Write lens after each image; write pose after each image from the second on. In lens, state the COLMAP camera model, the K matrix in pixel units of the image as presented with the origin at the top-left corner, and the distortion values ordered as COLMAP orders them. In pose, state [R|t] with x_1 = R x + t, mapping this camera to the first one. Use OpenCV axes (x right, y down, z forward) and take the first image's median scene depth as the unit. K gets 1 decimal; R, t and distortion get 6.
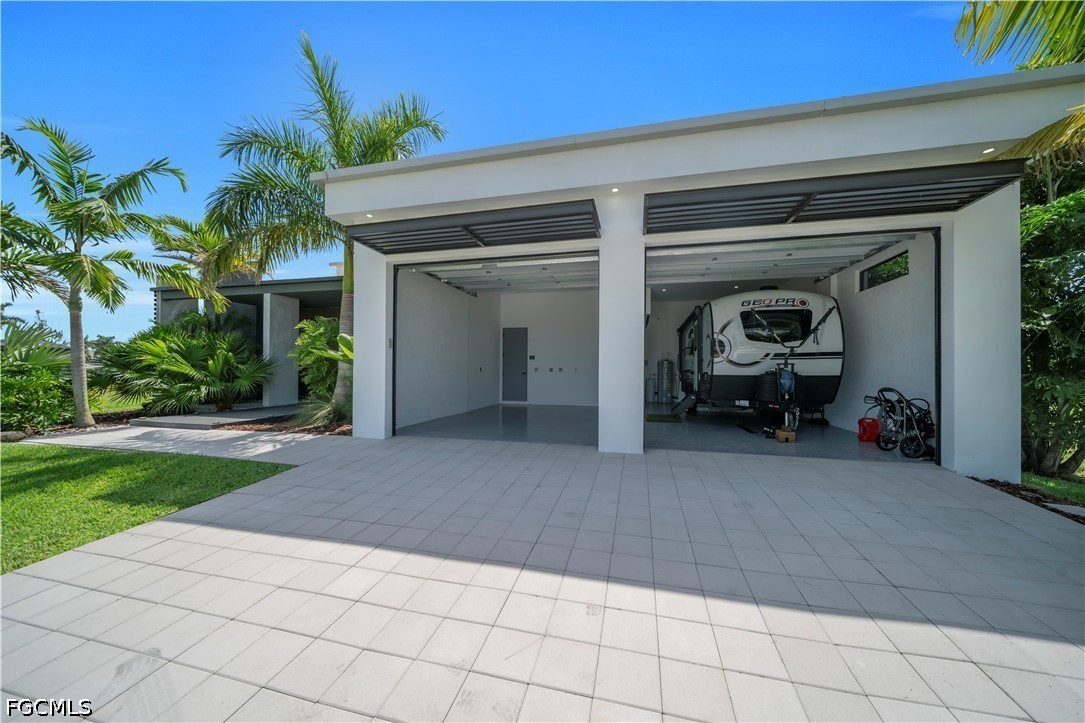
lens RADIAL K [[375.2, 0, 547.0], [0, 375.2, 367.1], [0, 0, 1]] dist [0.001706, -0.001409]
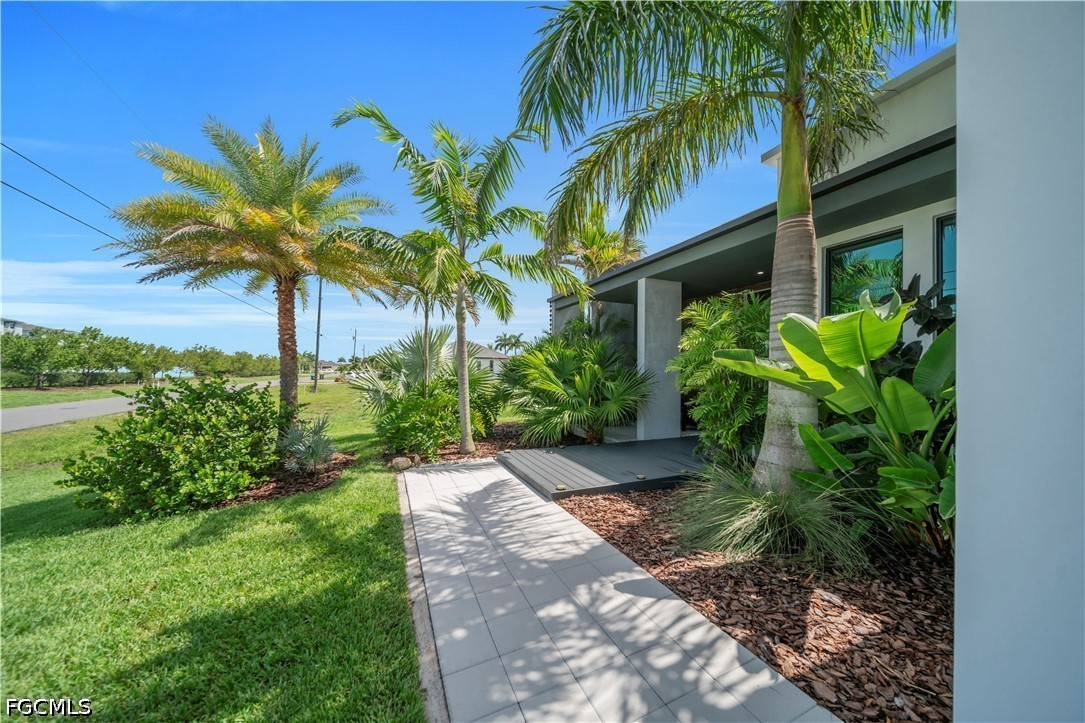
lens RADIAL K [[375.2, 0, 547.1], [0, 375.2, 369.3], [0, 0, 1]] dist [0.001706, -0.001409]
pose [[0.607979, -0.004829, -0.793938, -0.337292], [0.002260, 0.999988, -0.004351, -0.027084], [0.793950, 0.000852, 0.607983, 0.493639]]
